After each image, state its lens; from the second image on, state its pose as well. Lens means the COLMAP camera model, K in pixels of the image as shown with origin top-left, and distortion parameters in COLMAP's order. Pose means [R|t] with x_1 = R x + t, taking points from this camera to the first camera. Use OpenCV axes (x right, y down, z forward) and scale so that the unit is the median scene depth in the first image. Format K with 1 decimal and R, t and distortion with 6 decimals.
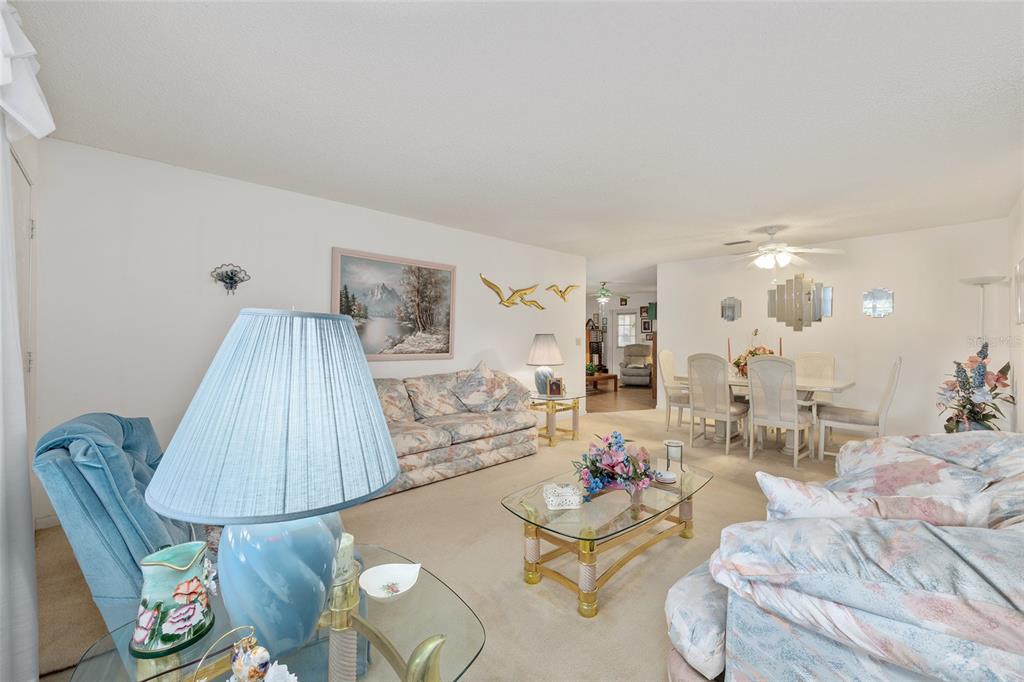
lens RADIAL K [[411.4, 0, 511.7], [0, 411.4, 337.7], [0, 0, 1]] dist [-0.005119, 0.001456]
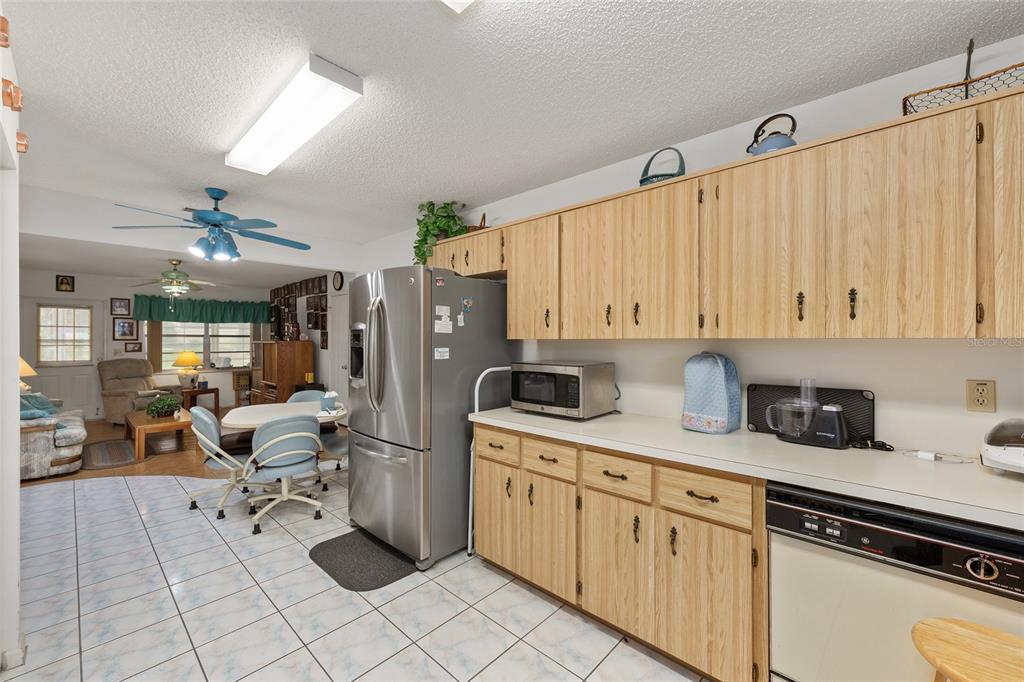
lens RADIAL K [[411.4, 0, 523.1], [0, 411.4, 341.4], [0, 0, 1]] dist [-0.005119, 0.001456]
pose [[-0.067660, -0.009032, 0.997668, -0.876242], [-0.000121, 0.999959, 0.009045, -0.039872], [-0.997708, 0.000491, -0.067658, 1.091069]]
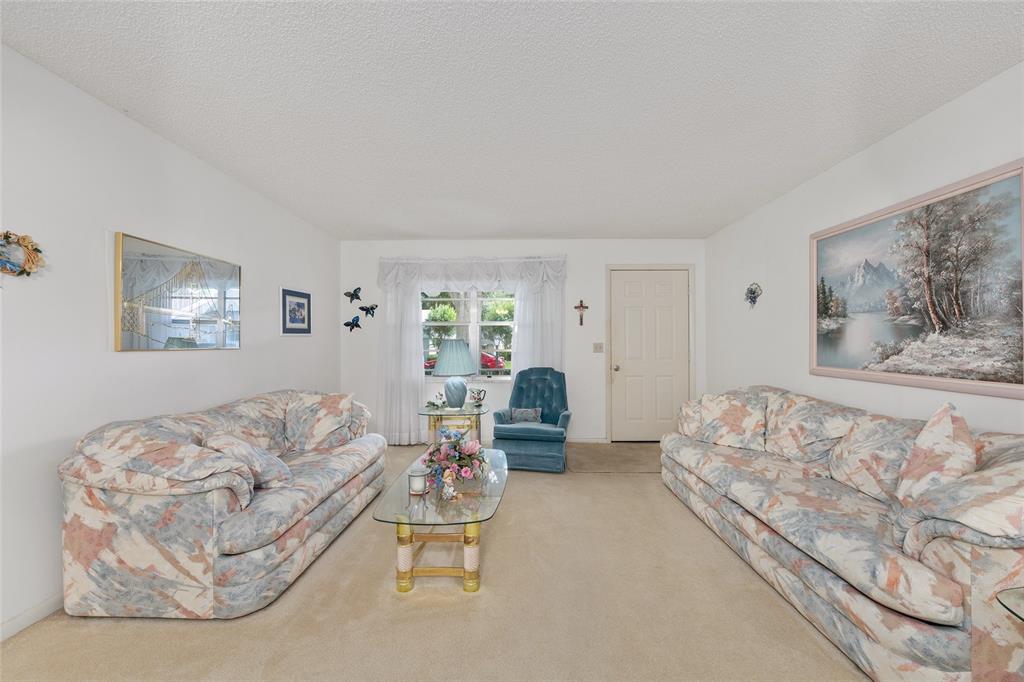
lens RADIAL K [[411.4, 0, 513.1], [0, 411.4, 343.3], [0, 0, 1]] dist [-0.005119, 0.001456]
pose [[-0.696603, -0.000280, -0.717457, 0.480126], [0.000612, 0.999999, -0.000985, -0.001720], [0.717457, -0.001125, -0.696602, 0.958620]]
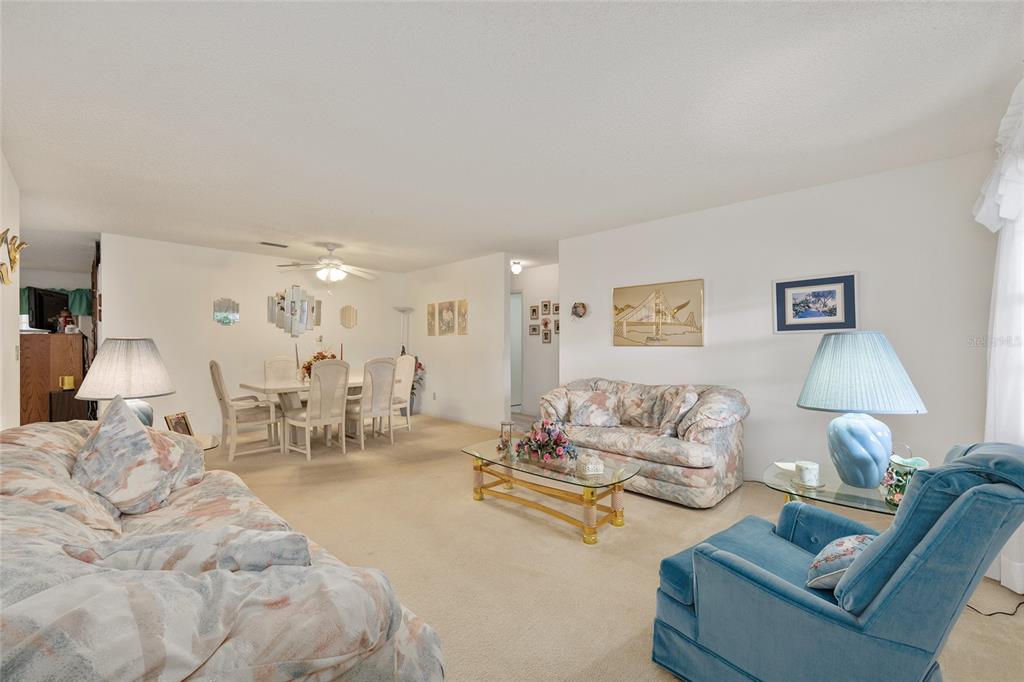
lens RADIAL K [[411.4, 0, 515.0], [0, 411.4, 343.3], [0, 0, 1]] dist [-0.005119, 0.001456]
pose [[-0.050753, -0.003826, 0.998704, -0.527025], [0.002963, 0.999988, 0.003982, -0.003788], [-0.998707, 0.003161, -0.050741, 0.582488]]
